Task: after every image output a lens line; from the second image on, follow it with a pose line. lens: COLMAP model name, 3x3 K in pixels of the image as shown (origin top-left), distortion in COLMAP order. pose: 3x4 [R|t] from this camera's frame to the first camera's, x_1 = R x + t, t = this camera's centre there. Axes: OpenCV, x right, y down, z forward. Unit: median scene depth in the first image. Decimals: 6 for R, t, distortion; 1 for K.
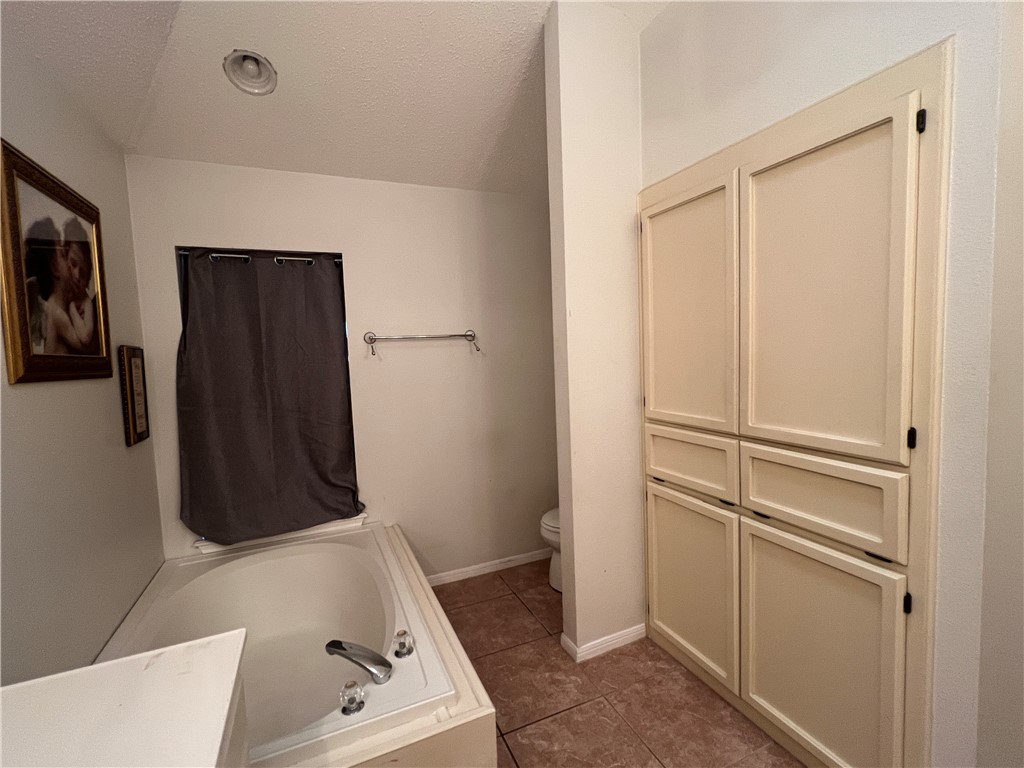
lens RADIAL K [[460.6, 0, 510.7], [0, 460.6, 382.8], [0, 0, 1]] dist [0.000459, 0.000649]
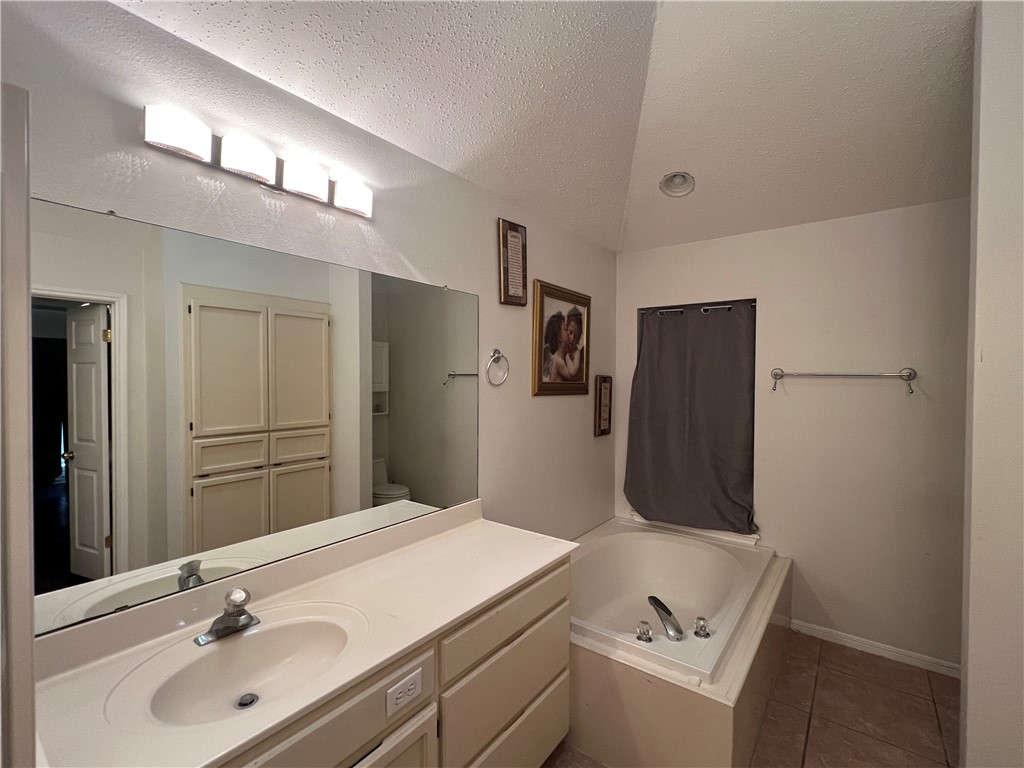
lens RADIAL K [[460.6, 0, 509.6], [0, 460.6, 383.8], [0, 0, 1]] dist [0.000459, 0.000649]
pose [[0.490410, 0.059233, -0.869477, 0.398044], [-0.089988, 0.995796, 0.017082, -0.045766], [0.866834, 0.069865, 0.493678, -0.078834]]
